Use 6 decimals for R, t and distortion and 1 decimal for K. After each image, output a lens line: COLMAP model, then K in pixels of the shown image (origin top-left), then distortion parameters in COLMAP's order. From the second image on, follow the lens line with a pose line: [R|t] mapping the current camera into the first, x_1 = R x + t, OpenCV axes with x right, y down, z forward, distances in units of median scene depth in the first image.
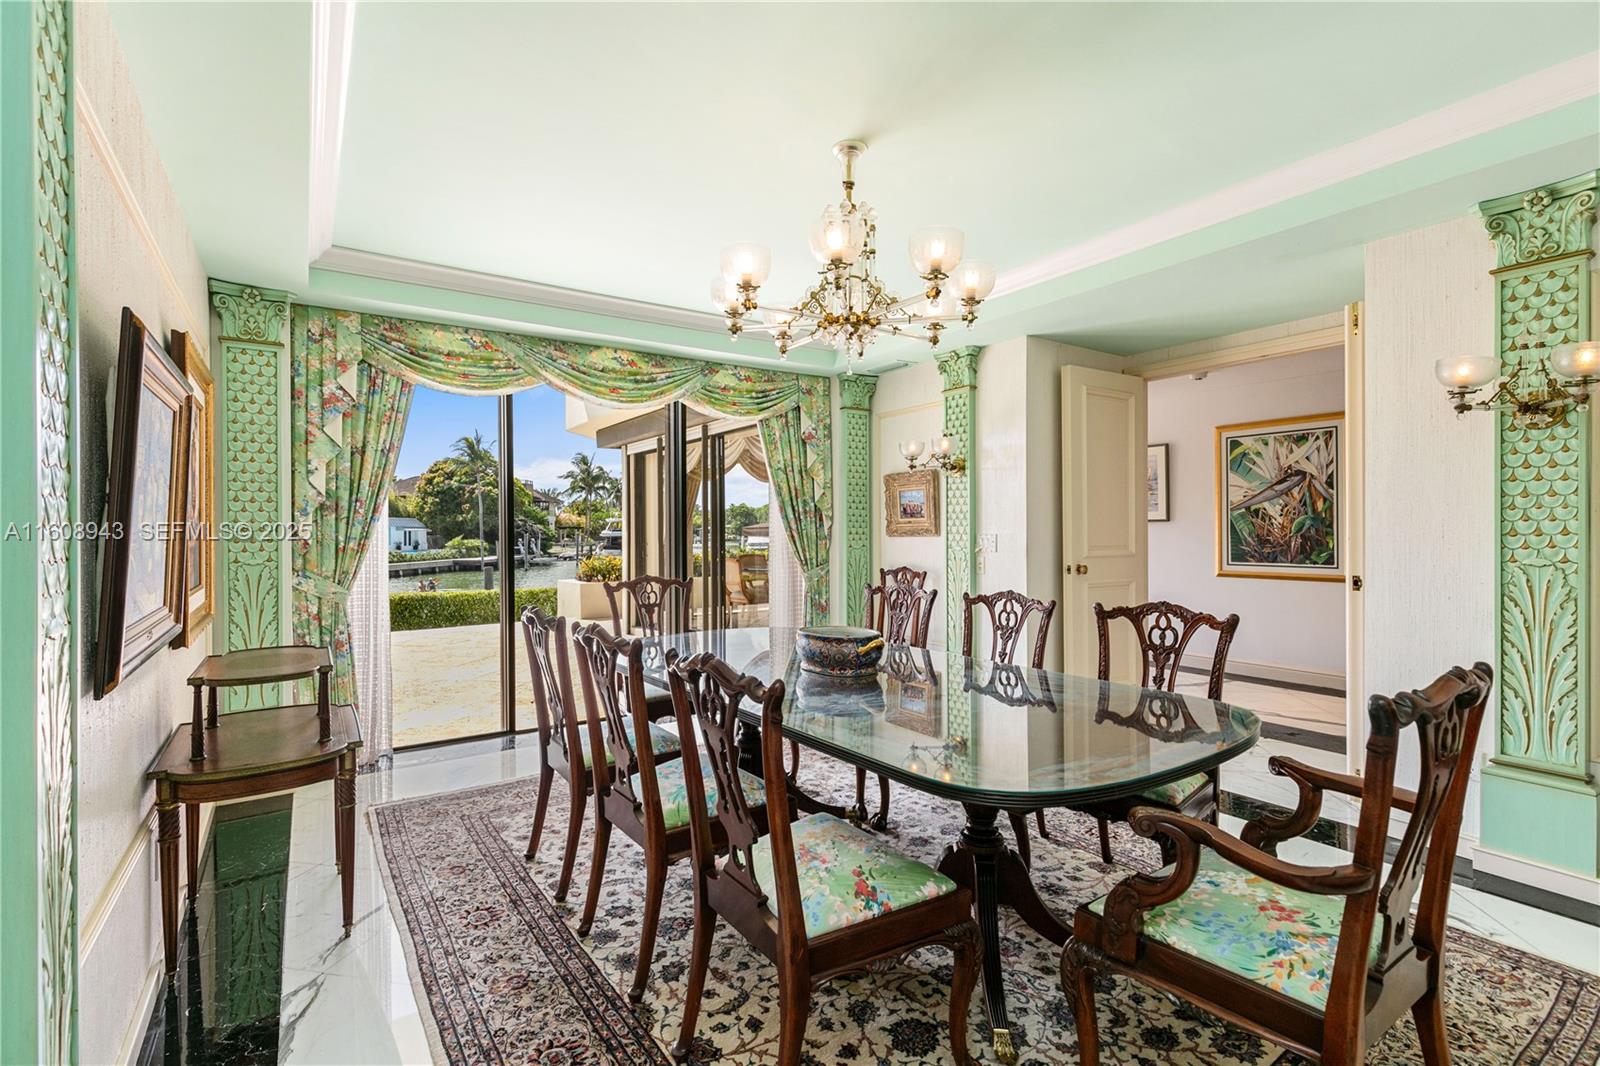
lens RADIAL K [[741.4, 0, 795.3], [0, 741.4, 532.8], [0, 0, 1]] dist [0.009054, -0.001893]
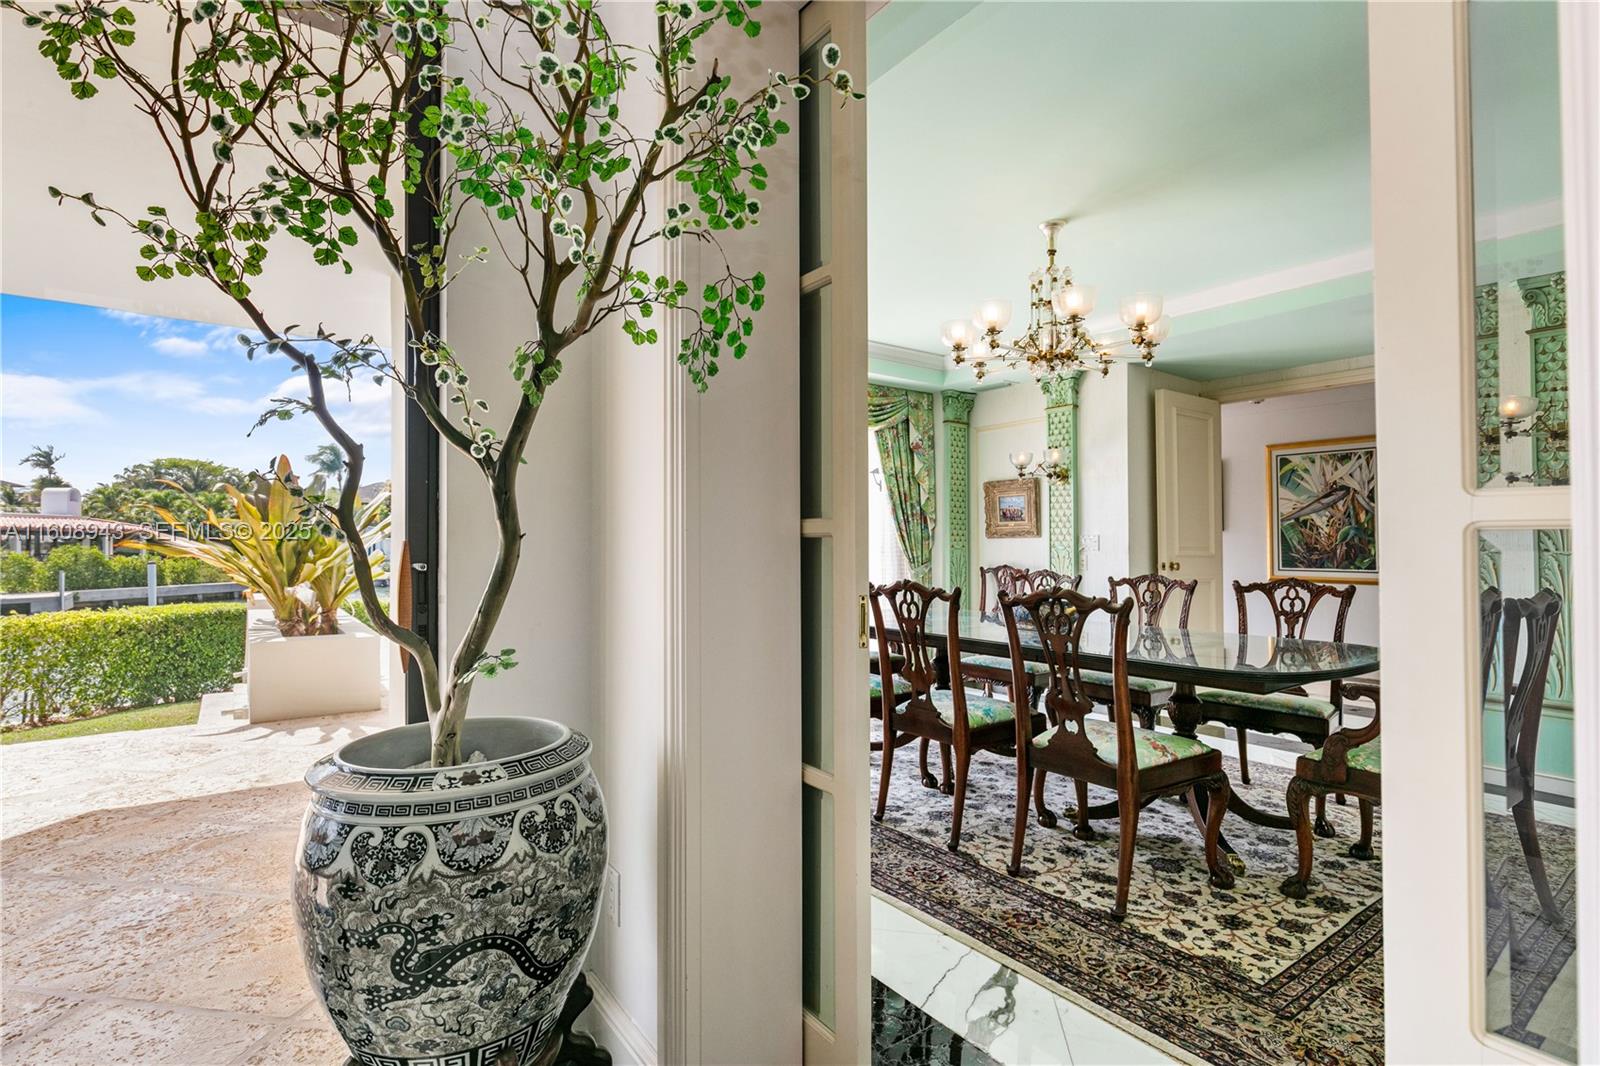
lens RADIAL K [[785.7, 0, 801.3], [0, 785.7, 524.4], [0, 0, 1]] dist [-0.002712, 0.000176]
pose [[0.999205, 0.016295, 0.036394, -0.210157], [-0.015110, 0.999354, -0.032597, 0.029234], [-0.036902, 0.032021, 0.998806, -0.173029]]
